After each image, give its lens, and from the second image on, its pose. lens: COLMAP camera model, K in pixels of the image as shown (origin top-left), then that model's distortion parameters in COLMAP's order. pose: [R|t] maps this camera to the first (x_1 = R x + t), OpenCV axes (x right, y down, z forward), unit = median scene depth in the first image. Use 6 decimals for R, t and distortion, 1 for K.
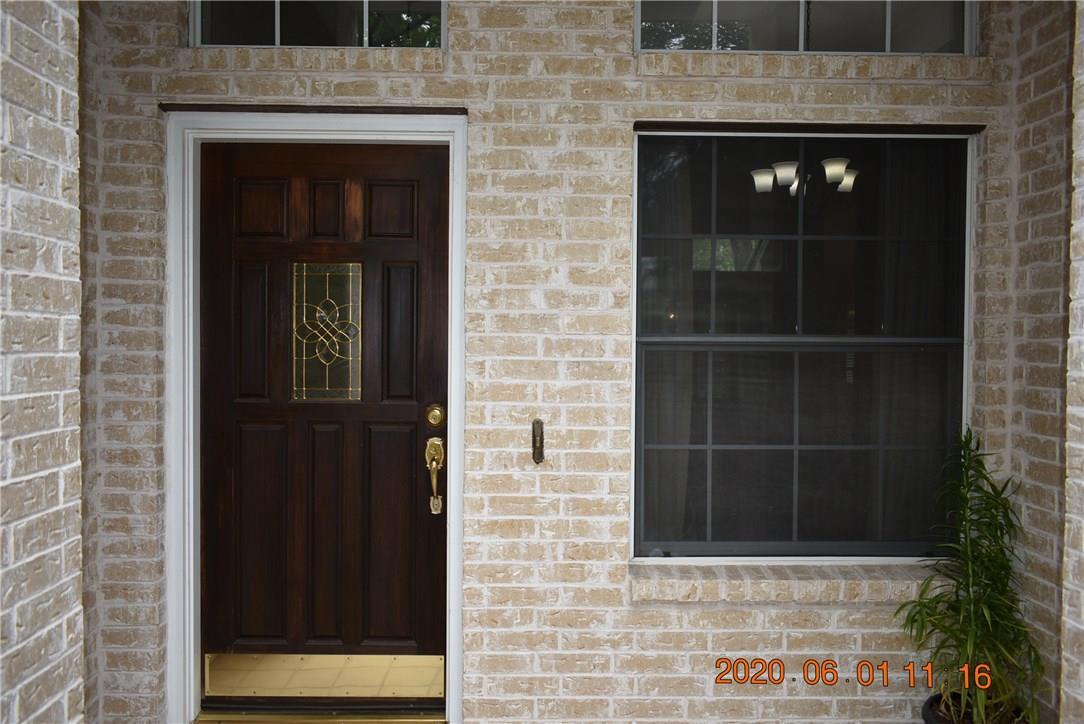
lens RADIAL K [[851.7, 0, 536.3], [0, 851.7, 370.0], [0, 0, 1]] dist [-0.017558, 0.014335]
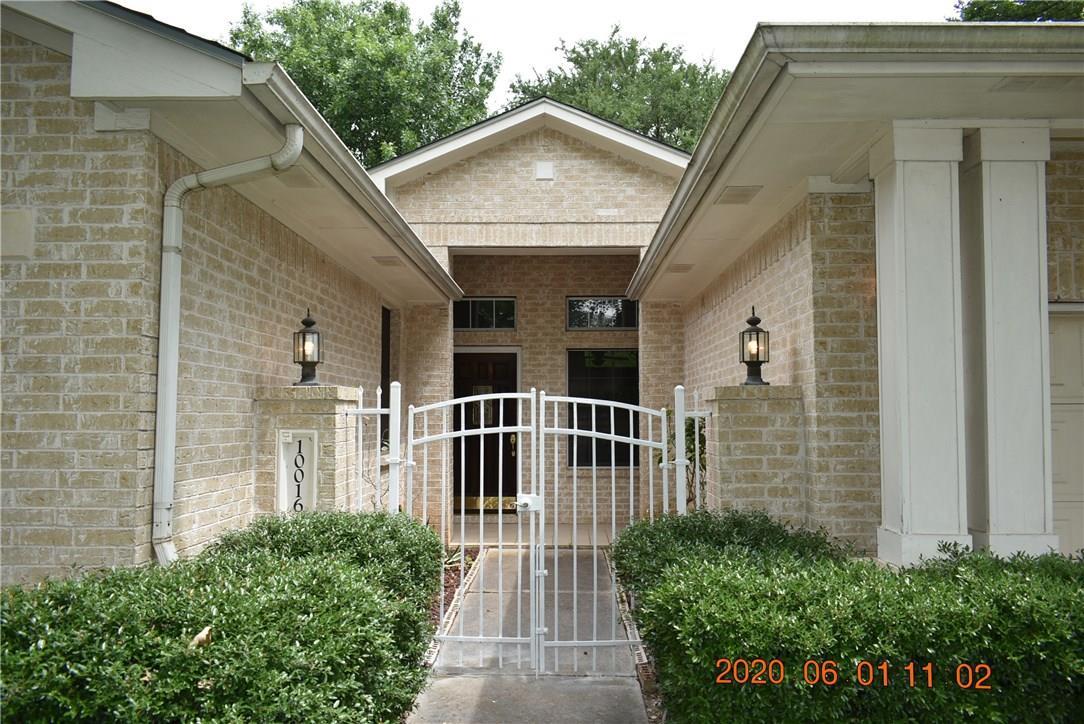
lens RADIAL K [[851.7, 0, 547.1], [0, 851.7, 360.7], [0, 0, 1]] dist [-0.017558, 0.014335]
pose [[0.999015, -0.011651, -0.042827, 0.190783], [0.008205, 0.996779, -0.079782, 0.063037], [0.043619, 0.079352, 0.995892, -2.745052]]
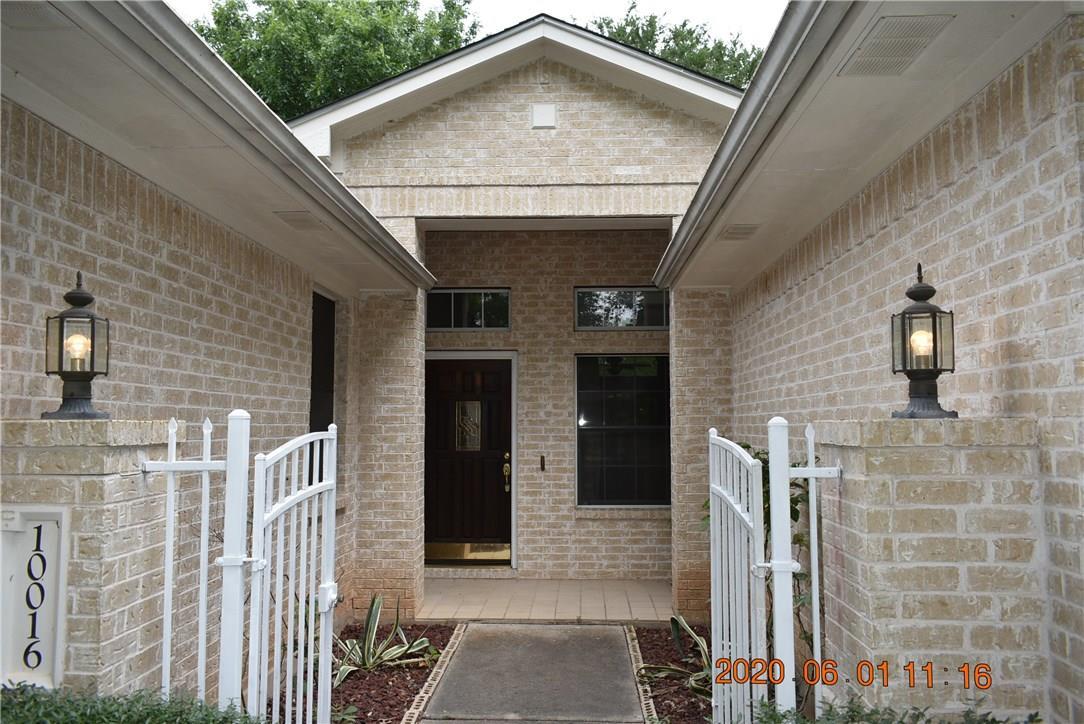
lens RADIAL K [[851.7, 0, 544.0], [0, 851.7, 365.3], [0, 0, 1]] dist [-0.017558, 0.014335]
pose [[0.997866, -0.013537, -0.063876, 0.196315], [0.008091, 0.996369, -0.084754, -0.002903], [0.064791, 0.084057, 0.994352, -1.914614]]
